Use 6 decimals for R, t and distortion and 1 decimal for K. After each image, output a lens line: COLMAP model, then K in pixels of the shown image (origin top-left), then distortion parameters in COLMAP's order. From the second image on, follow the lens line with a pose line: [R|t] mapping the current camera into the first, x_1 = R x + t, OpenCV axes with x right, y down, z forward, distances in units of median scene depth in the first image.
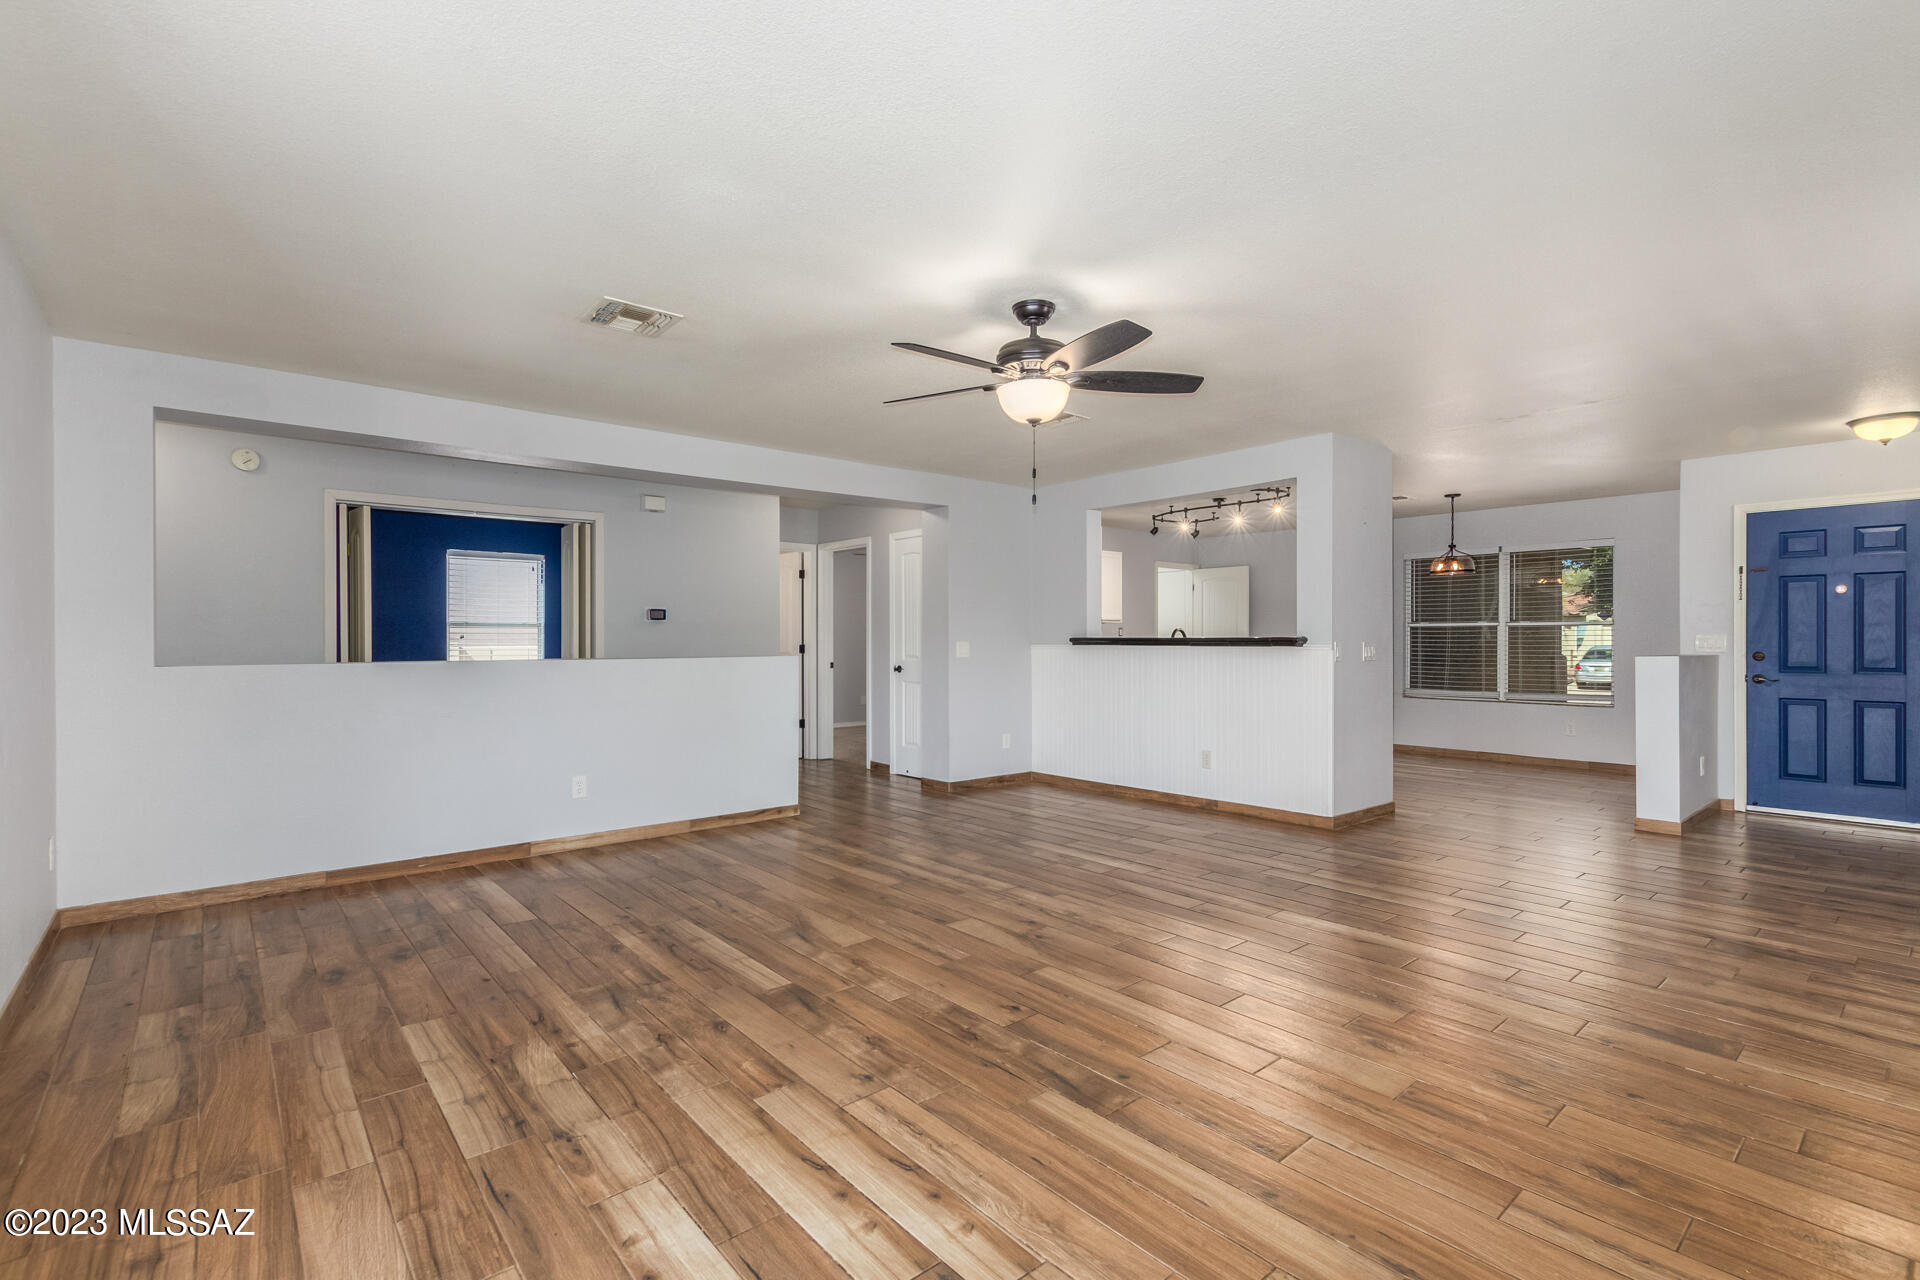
lens RADIAL K [[885.1, 0, 989.4], [0, 885.1, 652.3], [0, 0, 1]] dist [0.003779, -0.003079]
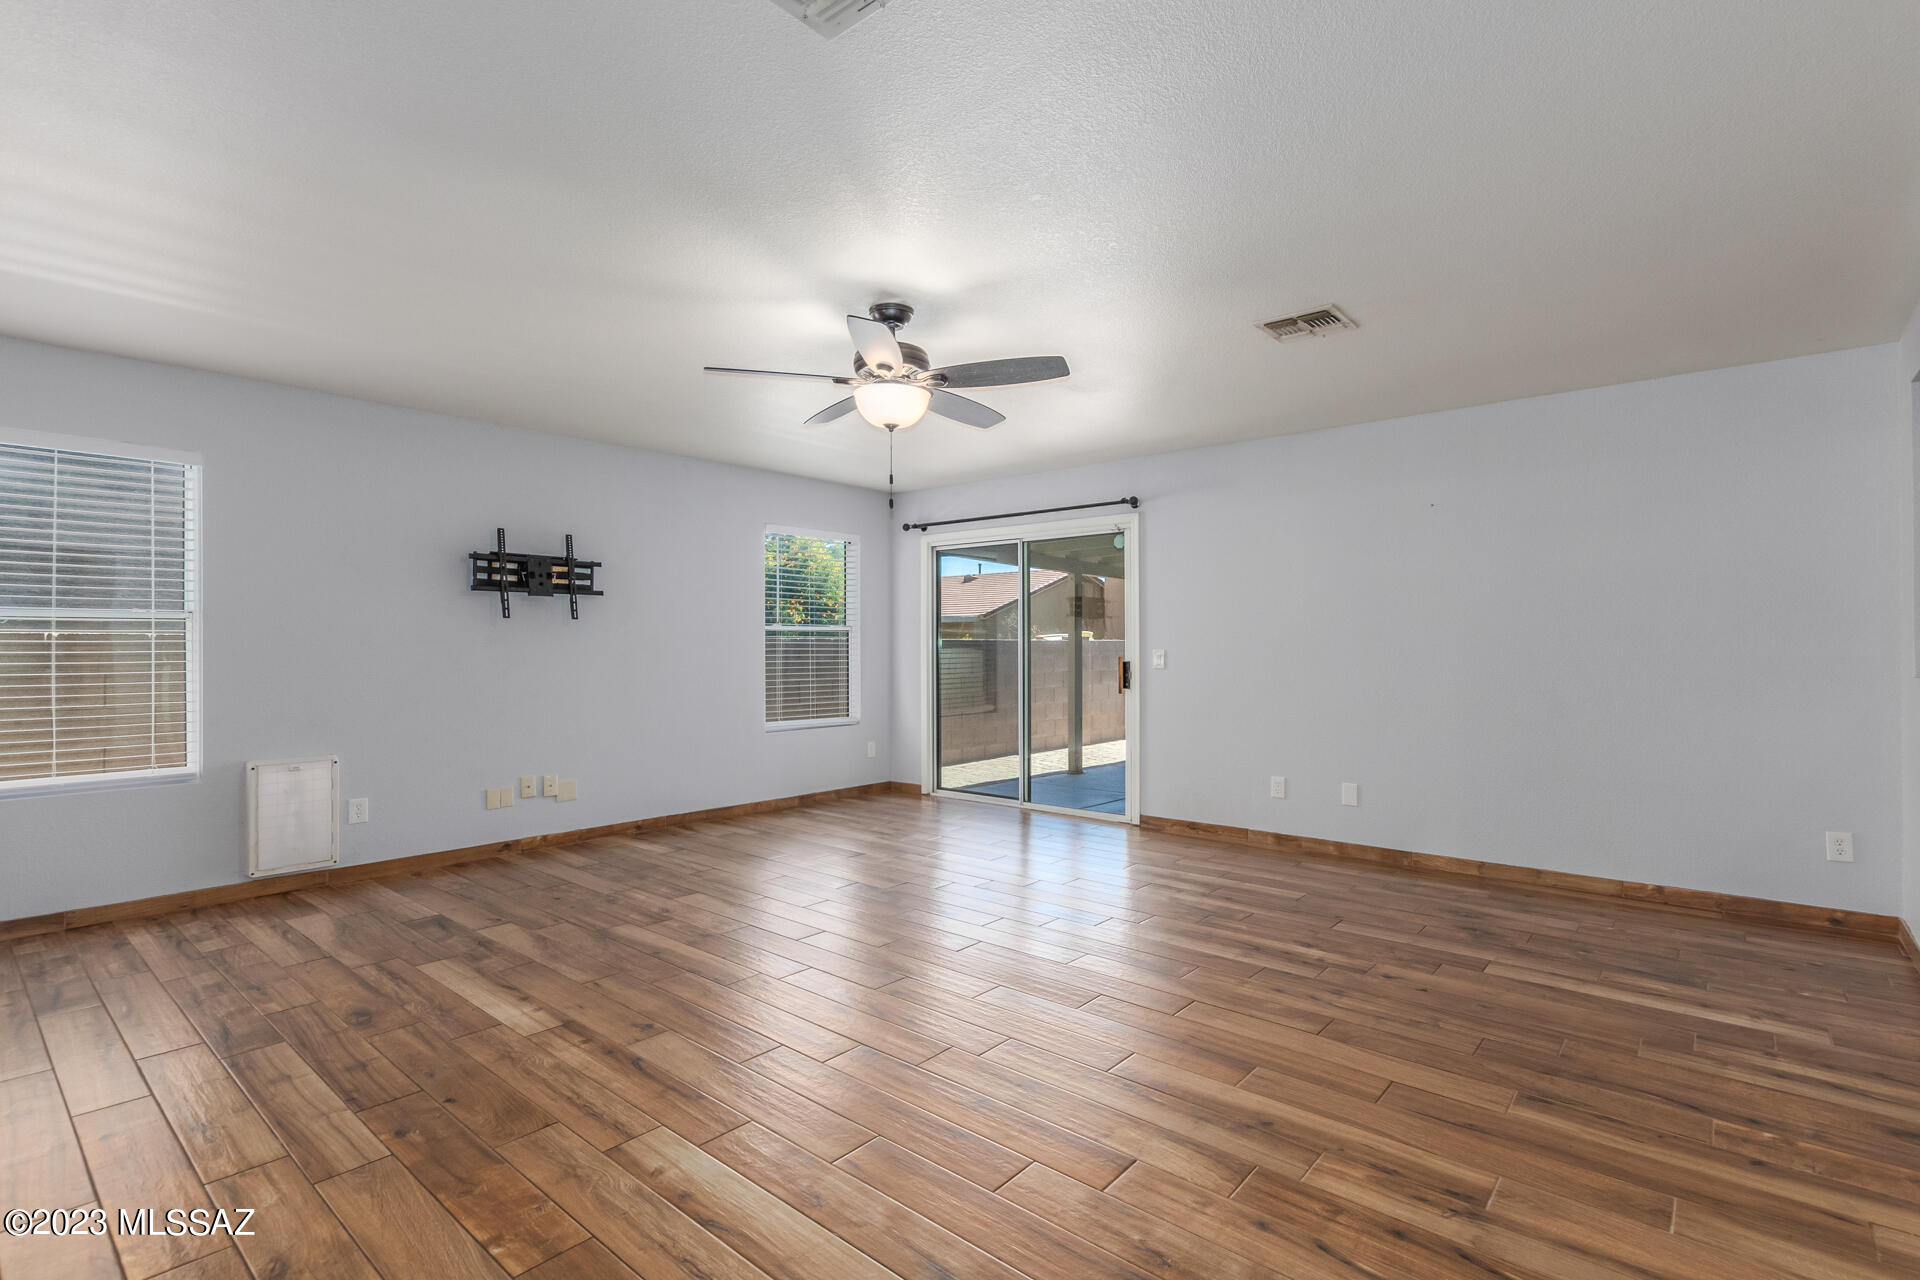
lens RADIAL K [[885.1, 0, 988.9], [0, 885.1, 629.5], [0, 0, 1]] dist [0.003779, -0.003079]
pose [[-0.989555, 0.000378, -0.144154, 0.088241], [0.000712, 0.999997, -0.002265, -0.028274], [0.144153, -0.002344, -0.989553, 1.974367]]
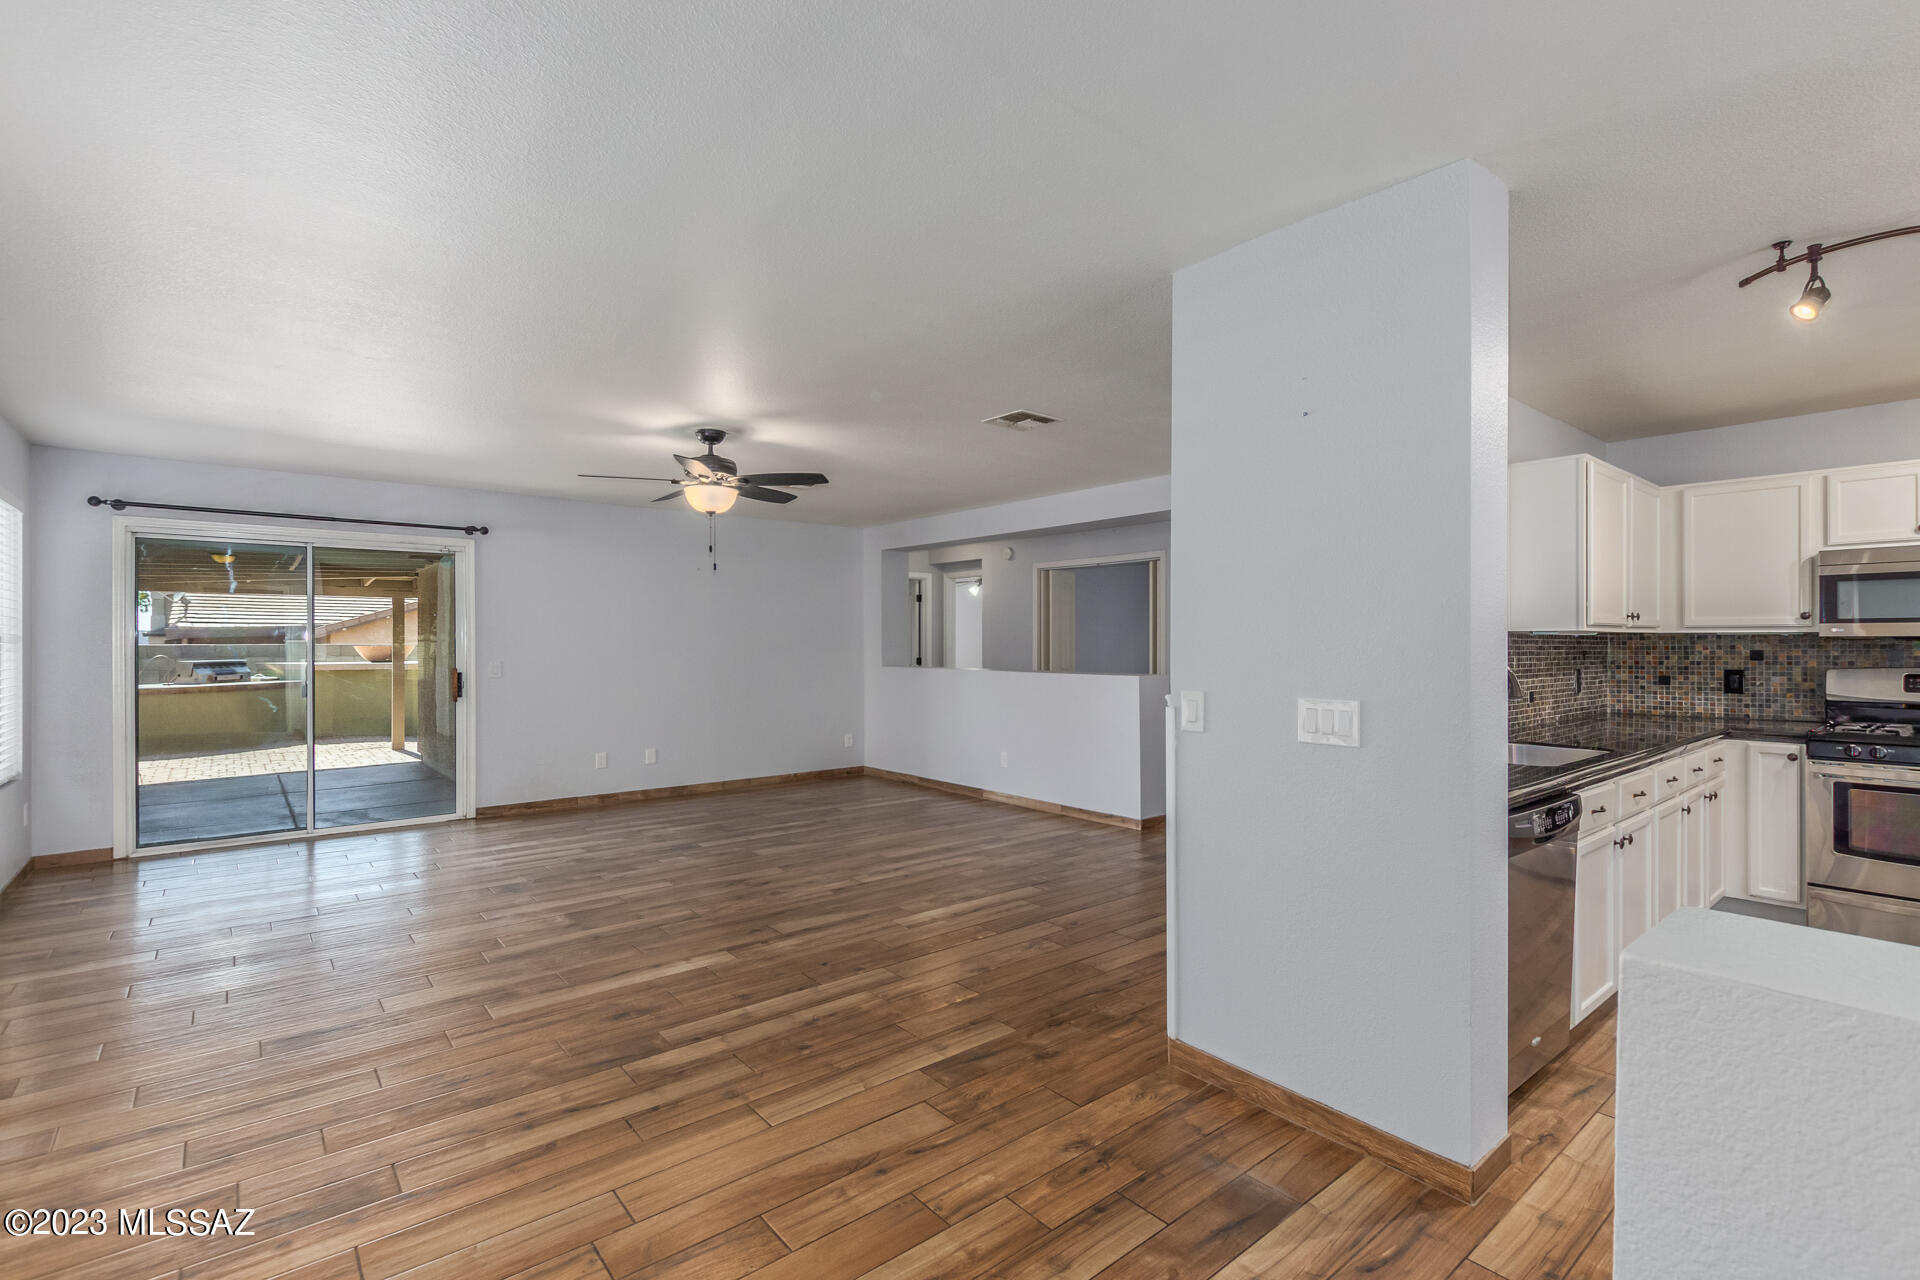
lens RADIAL K [[885.1, 0, 944.2], [0, 885.1, 639.8], [0, 0, 1]] dist [0.003779, -0.003079]
pose [[-0.050020, 0.001996, -0.998746, 1.450085], [-0.017854, 0.999836, 0.002892, -0.067085], [0.998589, 0.017976, -0.049976, 1.437690]]
